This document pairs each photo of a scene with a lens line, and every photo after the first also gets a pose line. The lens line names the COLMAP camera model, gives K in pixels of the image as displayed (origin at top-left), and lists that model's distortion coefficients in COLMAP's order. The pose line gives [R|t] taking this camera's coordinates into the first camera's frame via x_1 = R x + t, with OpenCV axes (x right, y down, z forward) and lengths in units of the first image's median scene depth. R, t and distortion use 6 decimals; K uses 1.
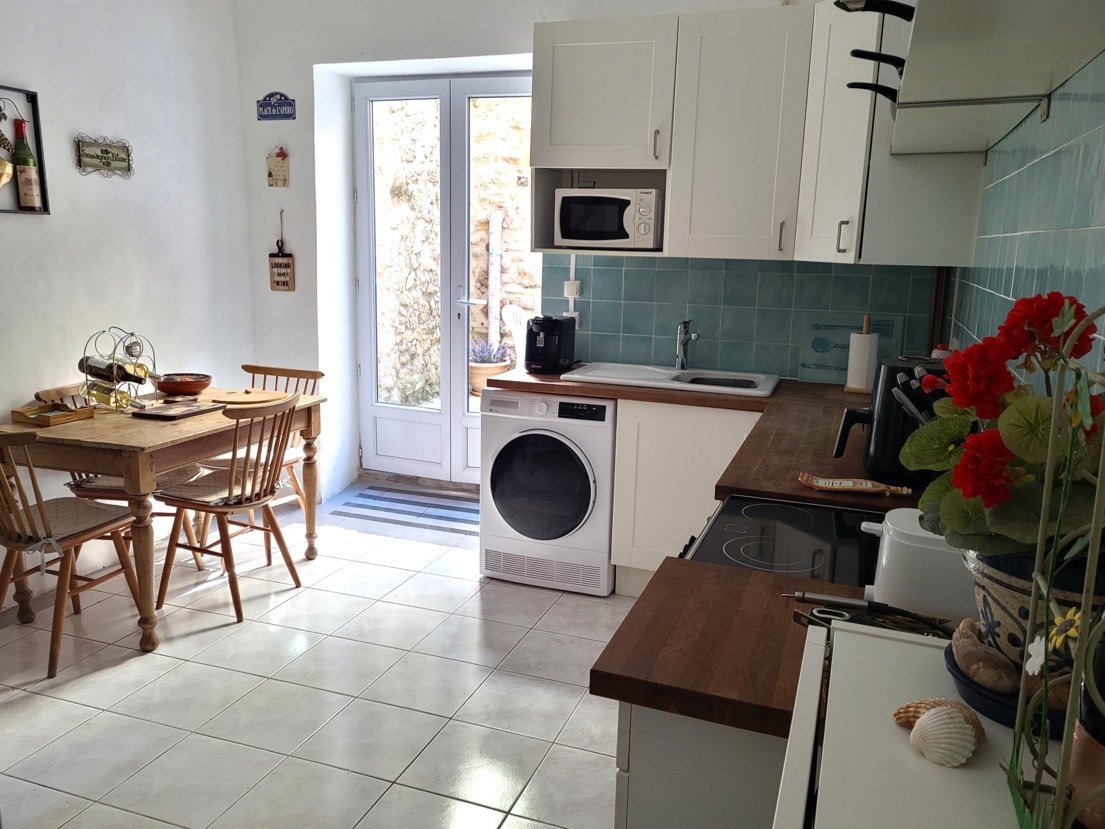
lens RADIAL K [[832.0, 0, 551.6], [0, 832.0, 414.2], [0, 0, 1]] dist [0.015583, 0.004620]
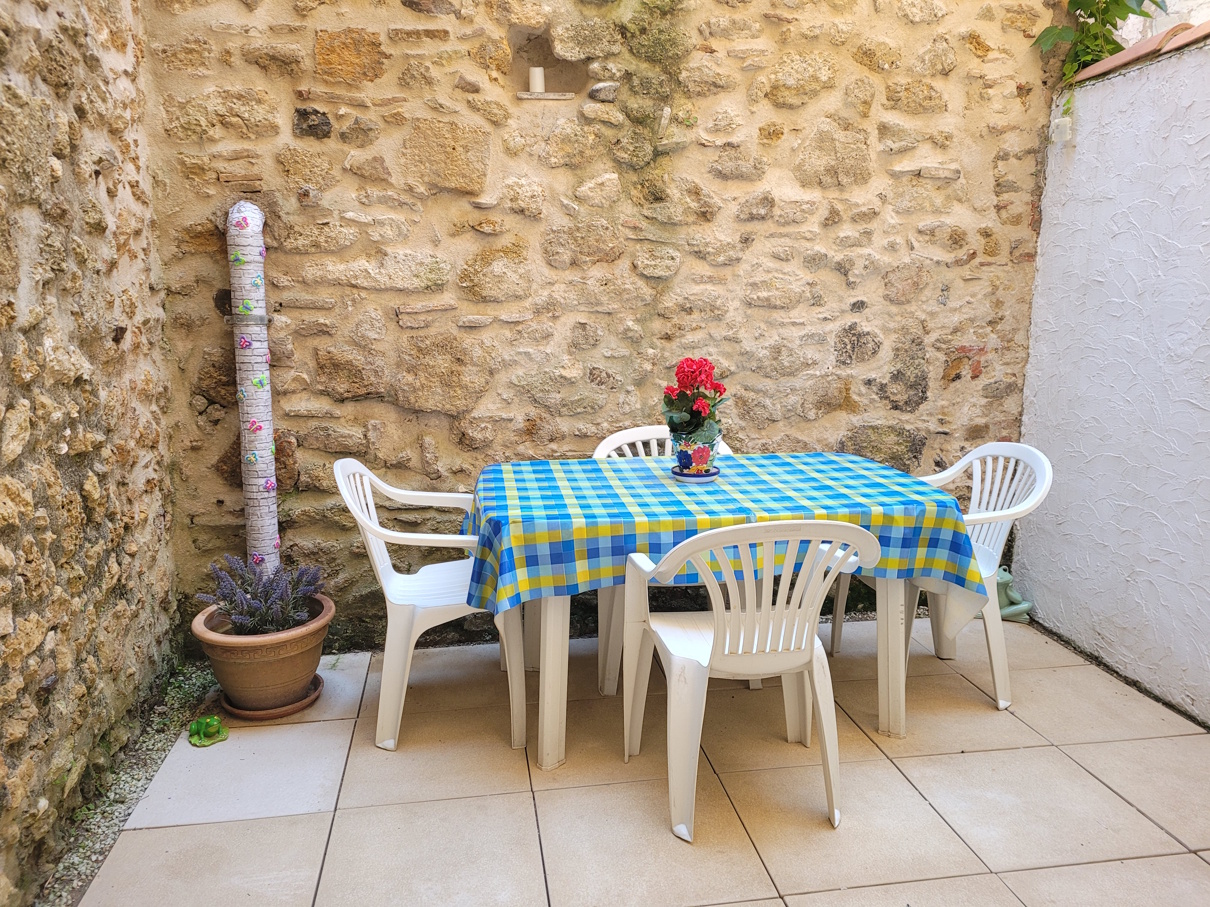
lens RADIAL K [[911.1, 0, 608.5], [0, 911.1, 451.0], [0, 0, 1]] dist [0.015583, 0.004620]
pose [[0.880040, -0.103778, 0.463423, -0.155460], [0.116560, 0.993183, 0.001063, -0.147841], [-0.460374, 0.053081, 0.886137, 0.729862]]
